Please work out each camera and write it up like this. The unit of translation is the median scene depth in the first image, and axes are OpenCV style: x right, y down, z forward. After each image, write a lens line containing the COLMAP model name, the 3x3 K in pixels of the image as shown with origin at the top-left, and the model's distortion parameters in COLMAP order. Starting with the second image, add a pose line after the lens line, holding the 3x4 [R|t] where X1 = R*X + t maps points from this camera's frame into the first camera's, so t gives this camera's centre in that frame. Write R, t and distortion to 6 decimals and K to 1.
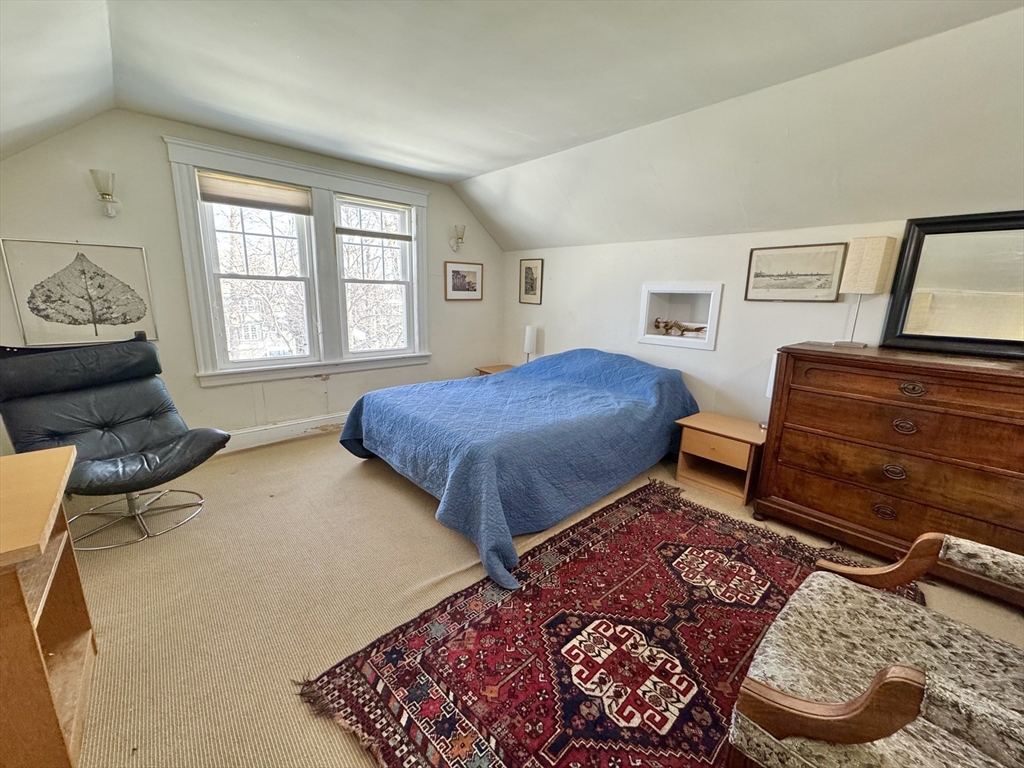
lens RADIAL K [[406.6, 0, 516.3], [0, 406.6, 383.3], [0, 0, 1]] dist [-0.002457, 0.000062]
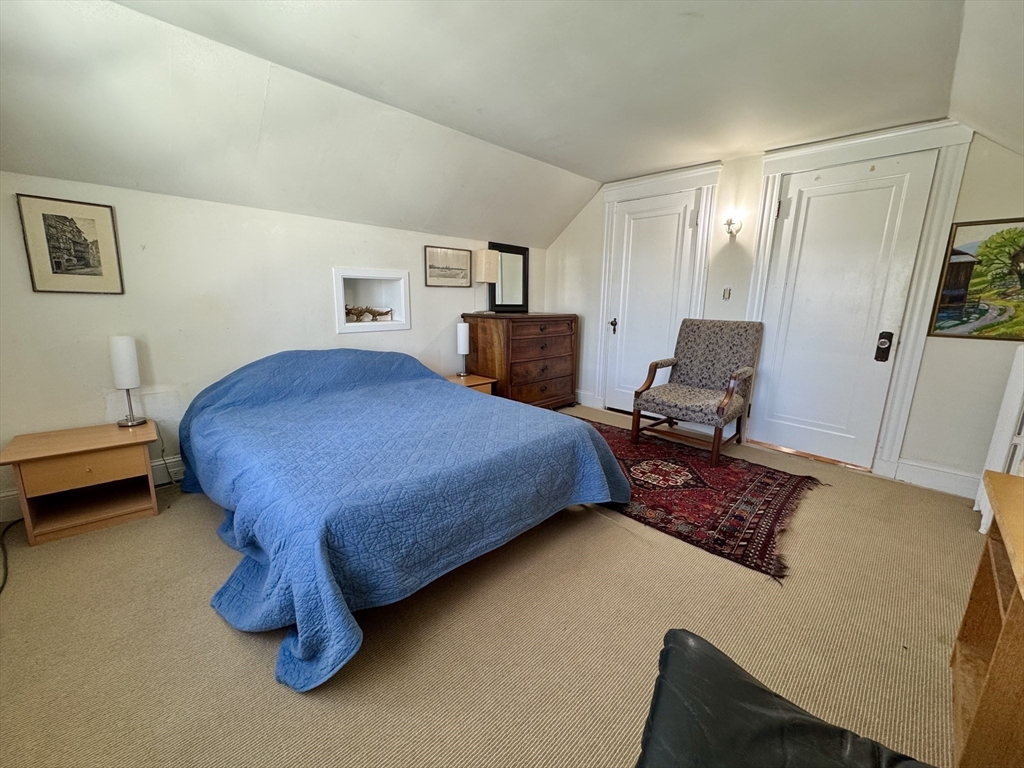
lens RADIAL K [[406.6, 0, 512.6], [0, 406.6, 378.0], [0, 0, 1]] dist [-0.002457, 0.000062]
pose [[-0.046115, -0.221655, 0.974034, -1.406443], [0.198306, 0.953634, 0.226402, -0.306283], [-0.979055, 0.203597, -0.000022, 1.477735]]
